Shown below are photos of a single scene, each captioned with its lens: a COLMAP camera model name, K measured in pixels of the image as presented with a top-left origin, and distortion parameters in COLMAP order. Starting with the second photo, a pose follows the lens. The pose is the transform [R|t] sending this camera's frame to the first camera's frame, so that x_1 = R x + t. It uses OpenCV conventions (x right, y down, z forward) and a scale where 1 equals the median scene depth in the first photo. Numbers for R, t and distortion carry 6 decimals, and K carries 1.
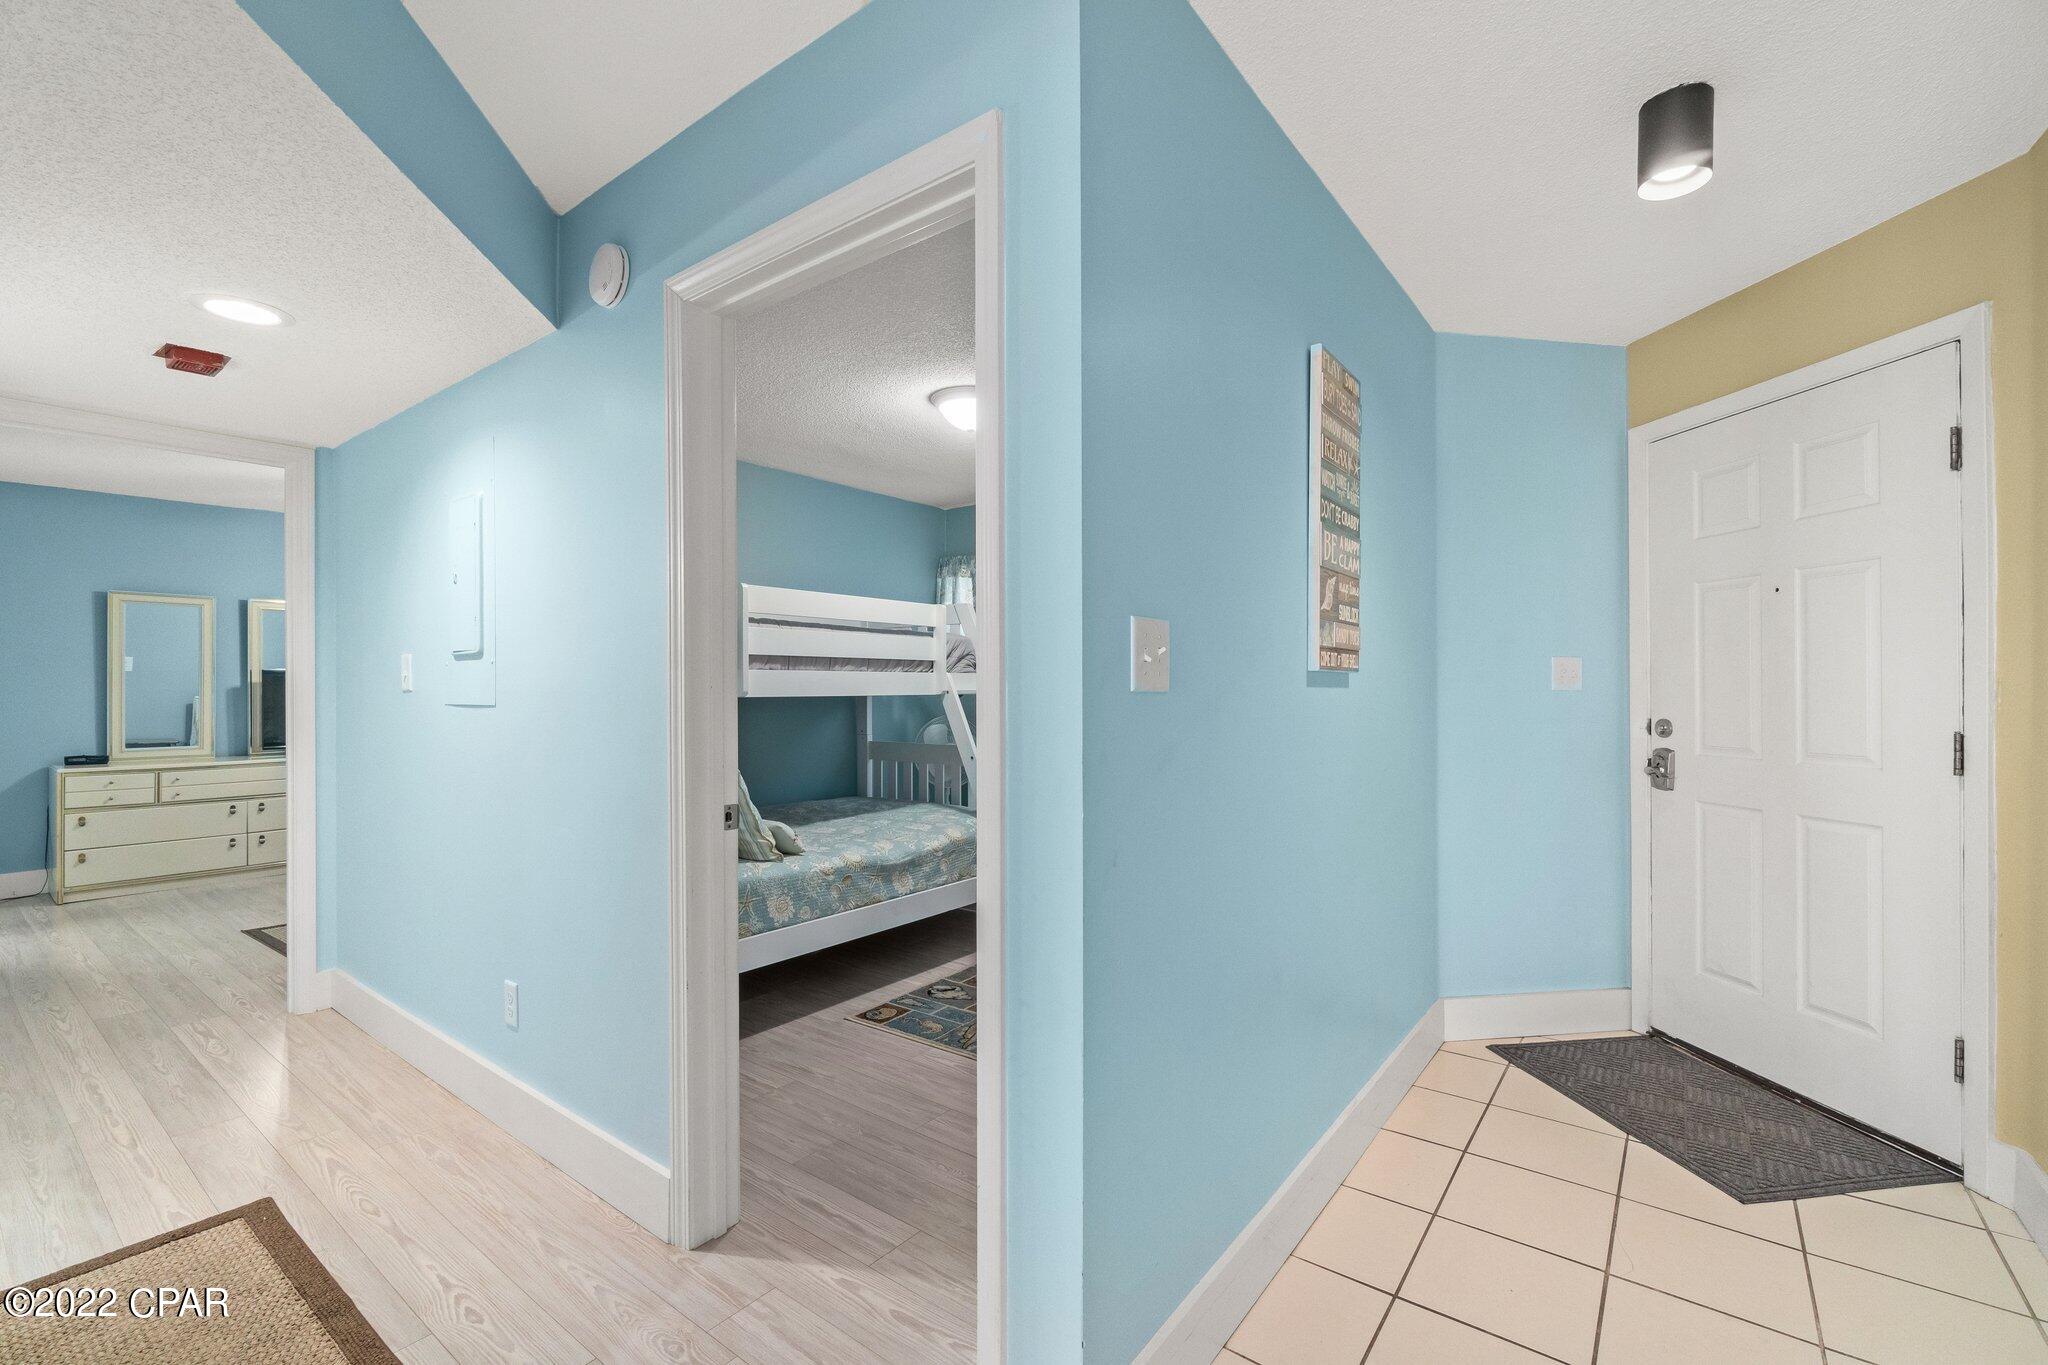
lens RADIAL K [[879.4, 0, 1029.9], [0, 879.4, 684.4], [0, 0, 1]] dist [-0.002479, -0.000093]
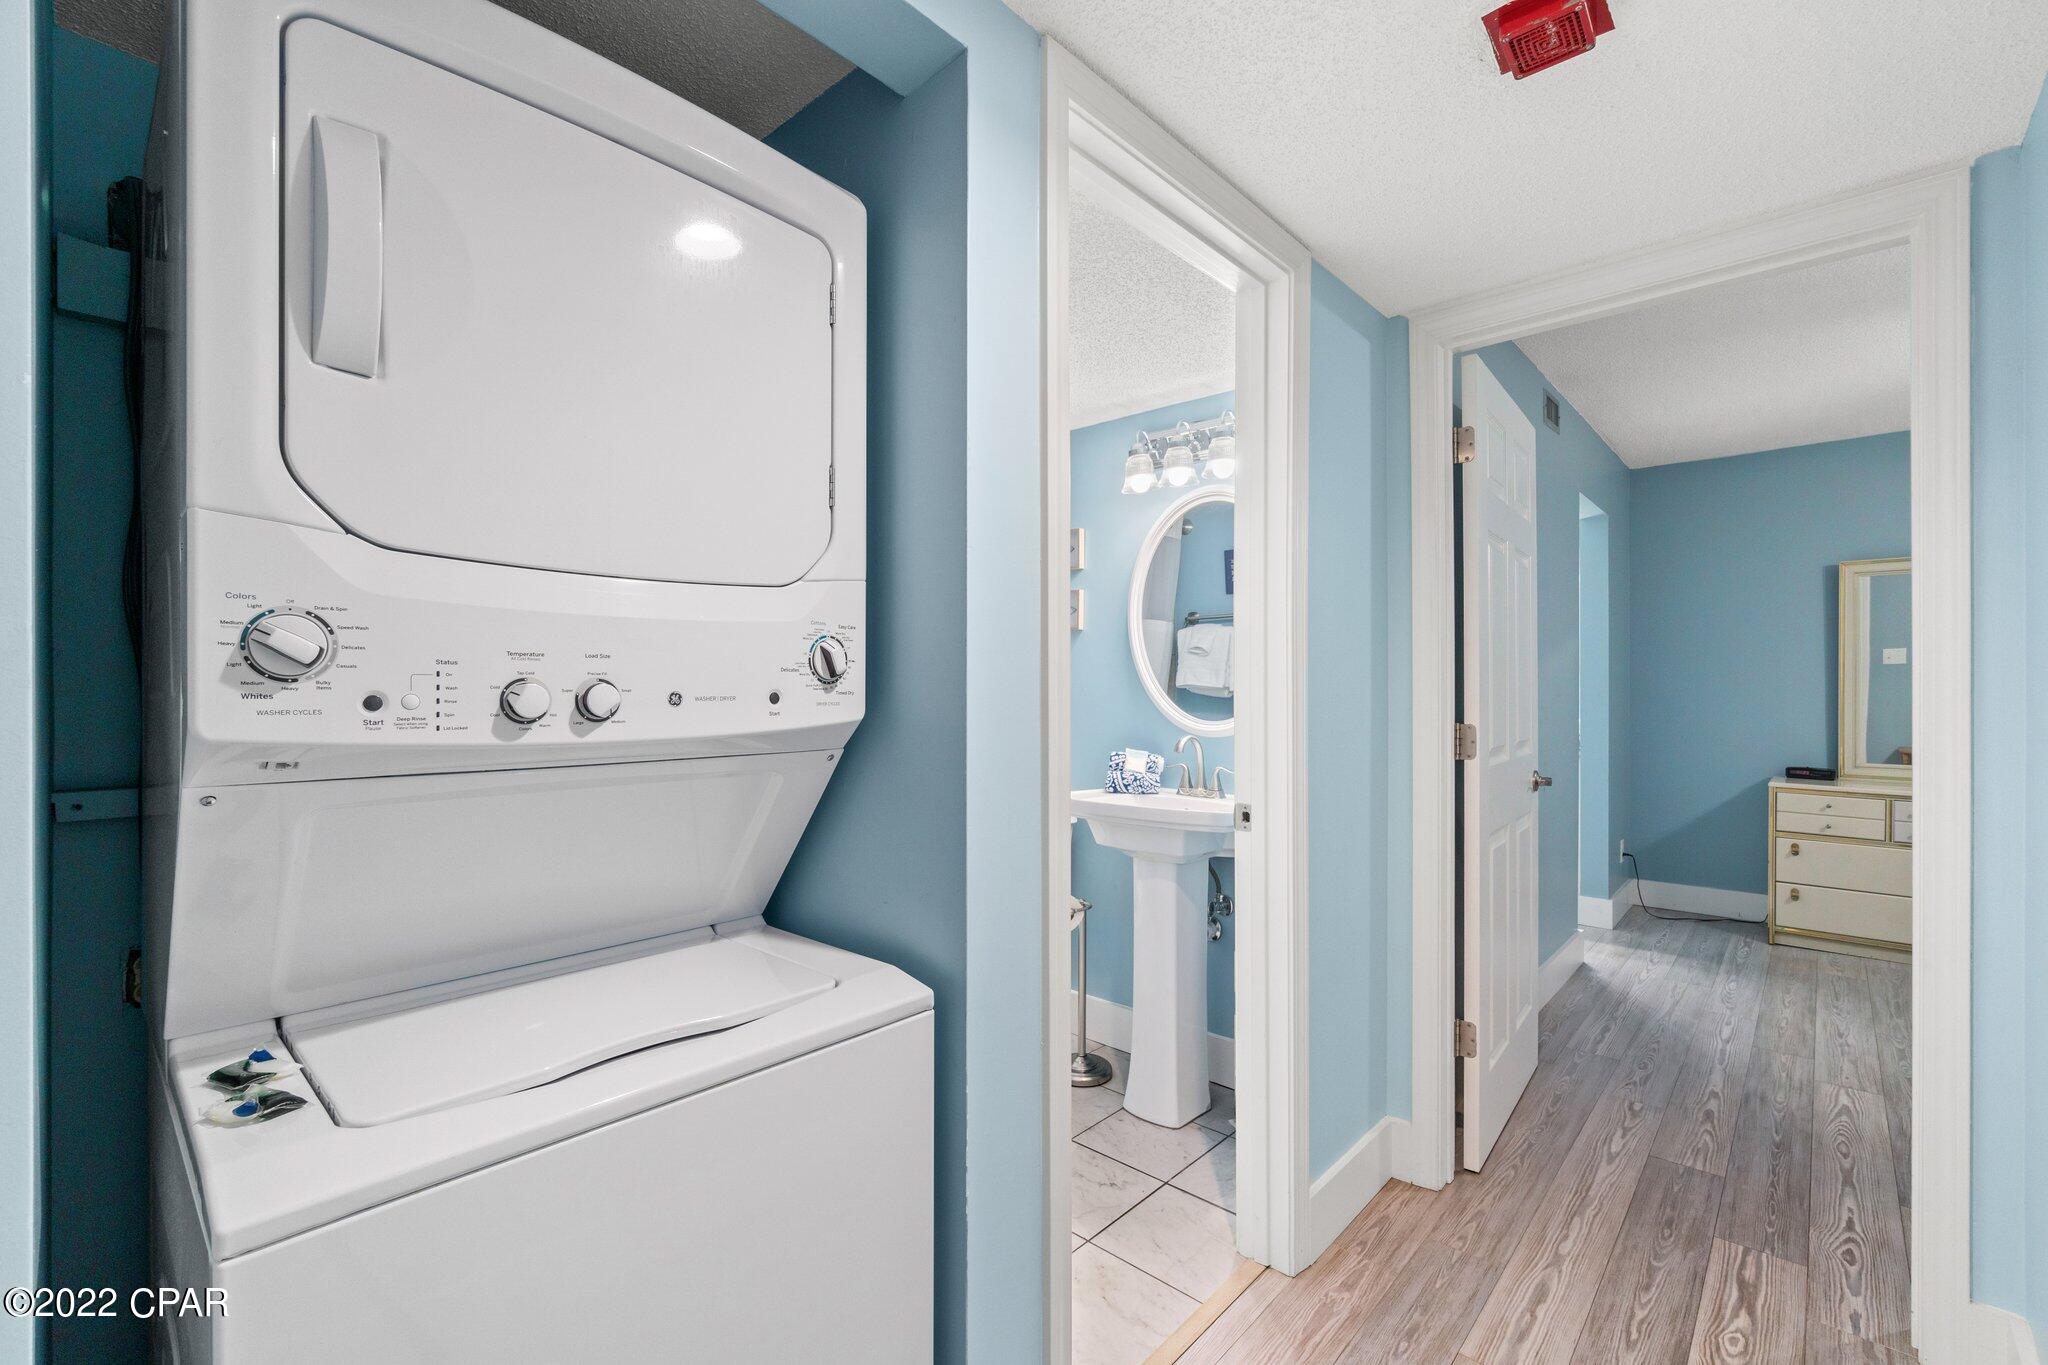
lens RADIAL K [[886.8, 0, 1027.5], [0, 886.8, 683.3], [0, 0, 1]] dist [-0.000301, 0.000009]
pose [[-0.085065, 0.000908, -0.996375, -0.194734], [0.000070, 1.000000, 0.000905, 0.001732], [0.996375, 0.000007, -0.085065, 0.347491]]
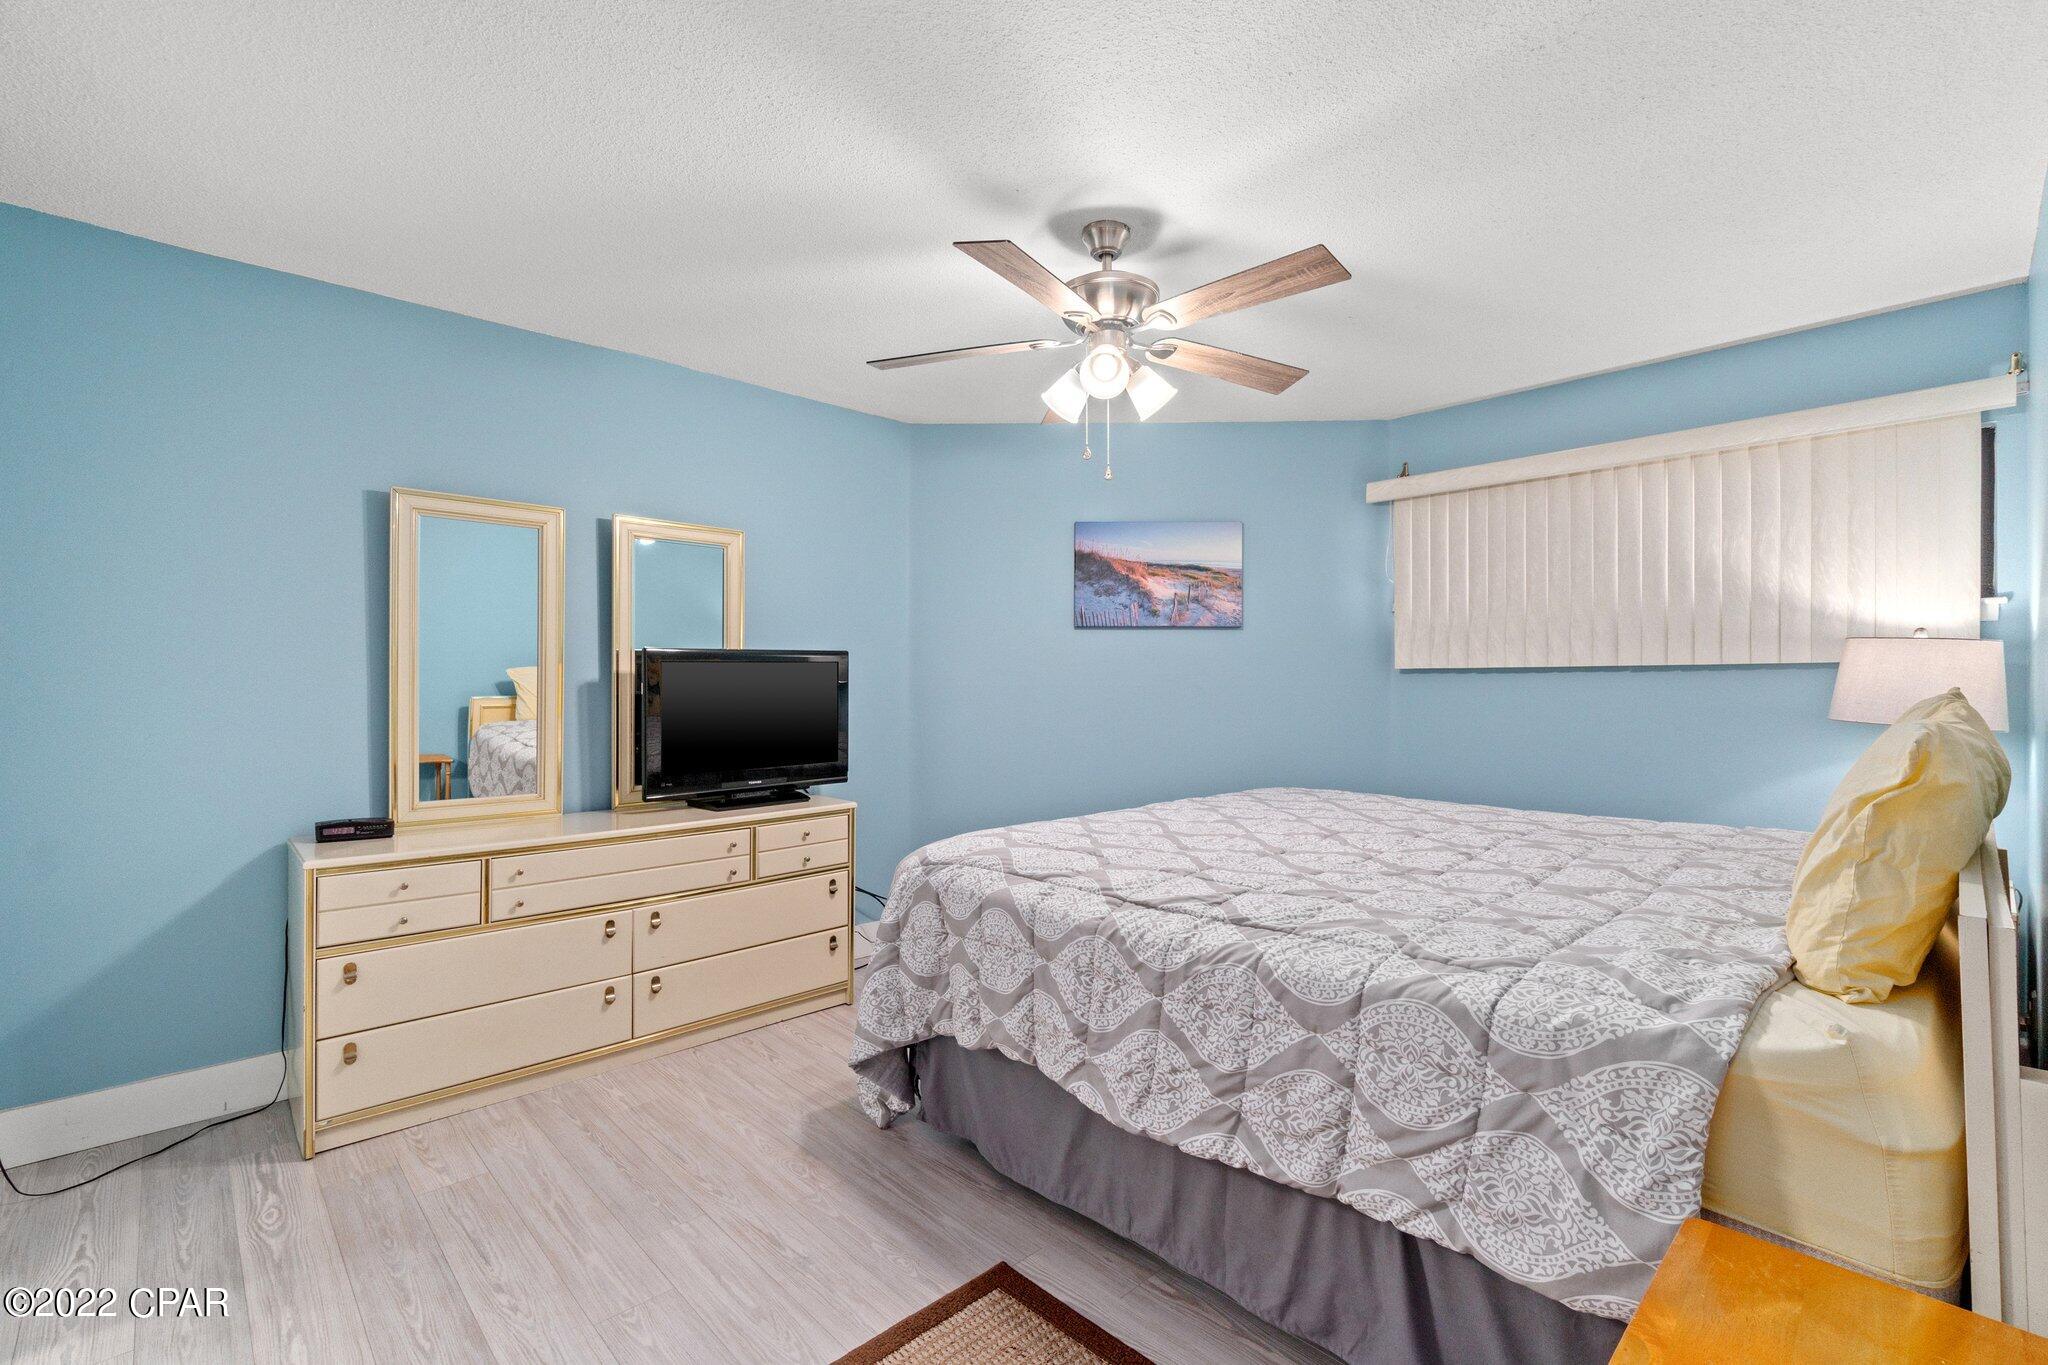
lens RADIAL K [[900.3, 0, 1024.0], [0, 900.3, 682.5], [0, 0, 1]] dist [-0.000310, -0.000079]
pose [[0.987588, -0.001118, -0.157065, -0.634820], [0.000958, 0.999999, -0.001094, 0.005269], [0.157067, 0.000930, 0.987588, 0.568508]]
